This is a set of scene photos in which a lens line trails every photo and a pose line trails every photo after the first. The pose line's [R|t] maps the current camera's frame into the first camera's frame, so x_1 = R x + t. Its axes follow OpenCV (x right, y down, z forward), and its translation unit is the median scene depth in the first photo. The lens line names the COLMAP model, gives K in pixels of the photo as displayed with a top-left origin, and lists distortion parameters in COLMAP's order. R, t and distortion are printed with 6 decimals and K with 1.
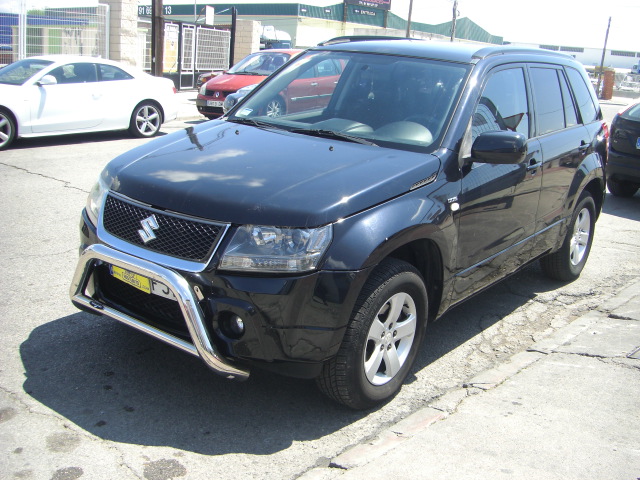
lens RADIAL K [[717.9, 0, 320.2], [0, 717.9, 238.7], [0, 0, 1]] dist [-0.139371, 0.000000]
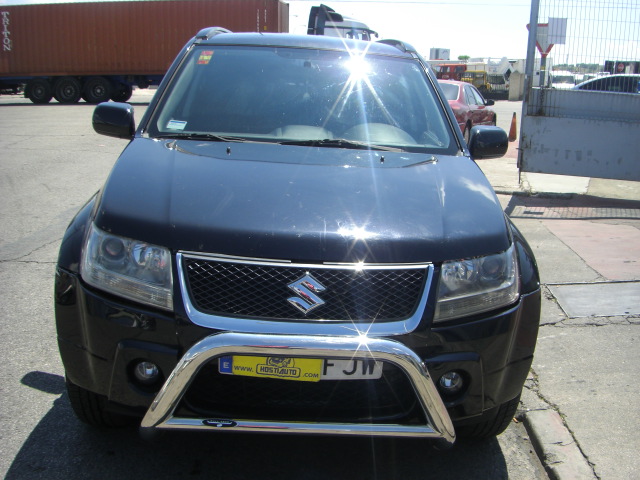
lens RADIAL K [[717.9, 0, 343.1], [0, 717.9, 226.1], [0, 0, 1]] dist [-0.139371, 0.000000]
pose [[0.747613, -0.148719, 0.647269, -0.662791], [0.155245, 0.986738, 0.047405, -0.107650], [-0.645735, 0.065044, 0.760786, 0.421652]]
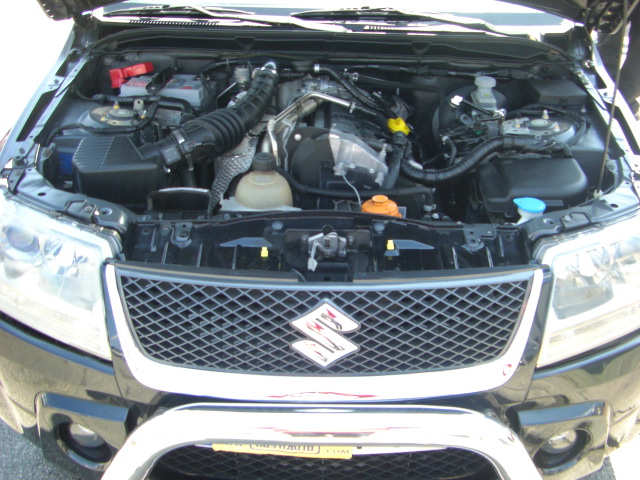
lens RADIAL K [[717.9, 0, 325.0], [0, 717.9, 240.3], [0, 0, 1]] dist [-0.139371, 0.000000]
pose [[0.794040, -0.338823, 0.504678, -0.431718], [0.193813, 0.928031, 0.318111, -0.197314], [-0.576140, -0.154779, 0.802562, 0.664211]]
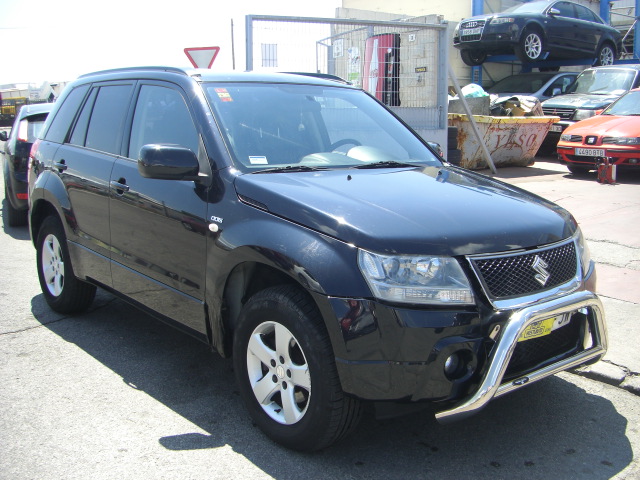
lens RADIAL K [[717.9, 0, 323.0], [0, 717.9, 240.6], [0, 0, 1]] dist [-0.139371, 0.000000]
pose [[0.208442, -0.225507, 0.951682, -1.196700], [0.252447, 0.952487, 0.170406, -0.287641], [-0.944893, 0.204729, 0.255467, 1.016931]]
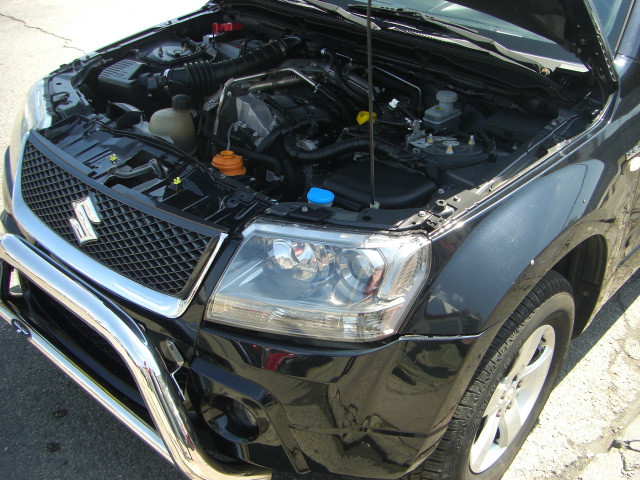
lens RADIAL K [[717.9, 0, 321.4], [0, 717.9, 240.7], [0, 0, 1]] dist [-0.139371, 0.000000]
pose [[0.997719, 0.018231, -0.064995, -0.023921], [-0.002084, 0.970698, 0.240293, -0.127400], [0.067471, -0.239609, 0.968522, 0.476916]]
